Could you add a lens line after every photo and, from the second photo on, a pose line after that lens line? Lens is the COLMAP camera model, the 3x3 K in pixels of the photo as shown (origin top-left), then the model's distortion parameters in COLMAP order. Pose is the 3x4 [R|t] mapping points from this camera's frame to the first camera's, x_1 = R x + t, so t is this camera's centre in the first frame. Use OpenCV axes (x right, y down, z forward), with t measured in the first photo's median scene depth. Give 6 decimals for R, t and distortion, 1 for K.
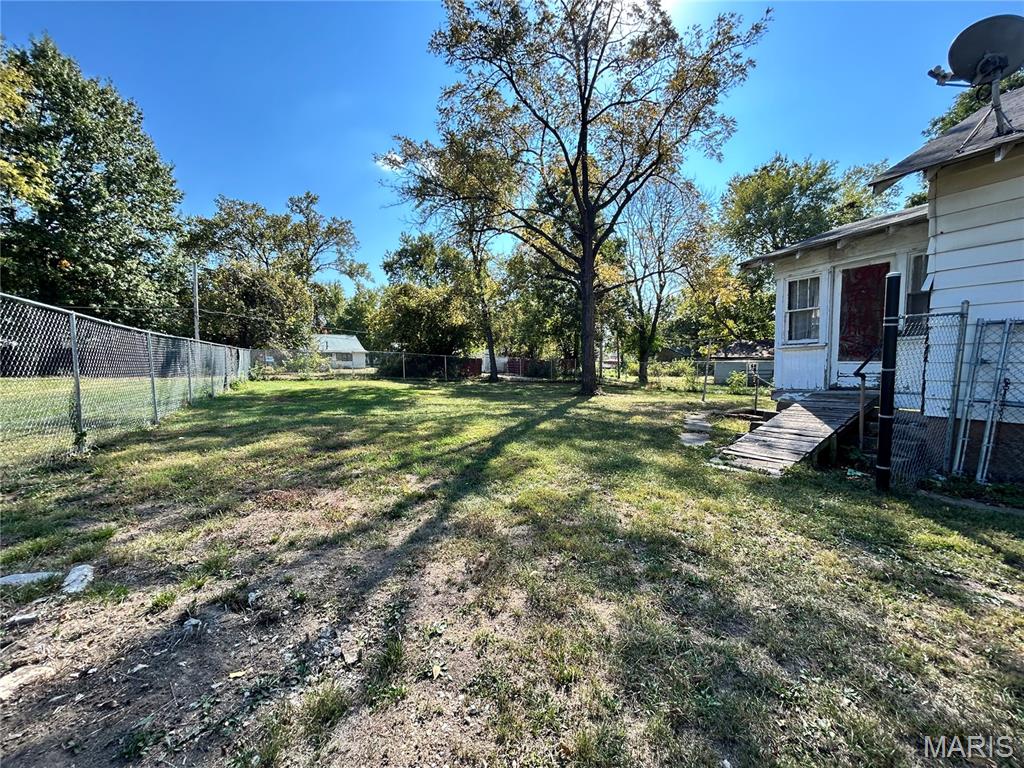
lens RADIAL K [[410.7, 0, 517.0], [0, 410.7, 384.1], [0, 0, 1]] dist [0.000233, -0.000070]
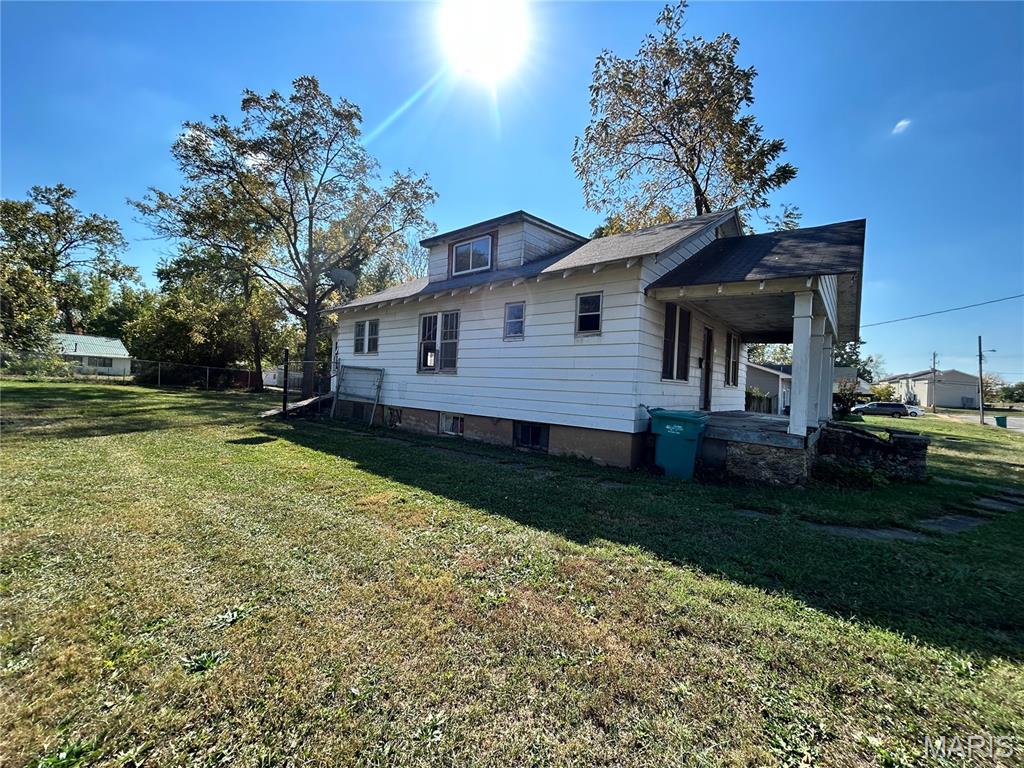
lens RADIAL K [[410.7, 0, 512.6], [0, 410.7, 383.7], [0, 0, 1]] dist [0.000233, -0.000070]
pose [[0.929298, 0.046346, 0.366412, 0.128441], [-0.026571, 0.997914, -0.058834, 0.013738], [-0.368374, 0.044938, 0.928591, -0.231957]]
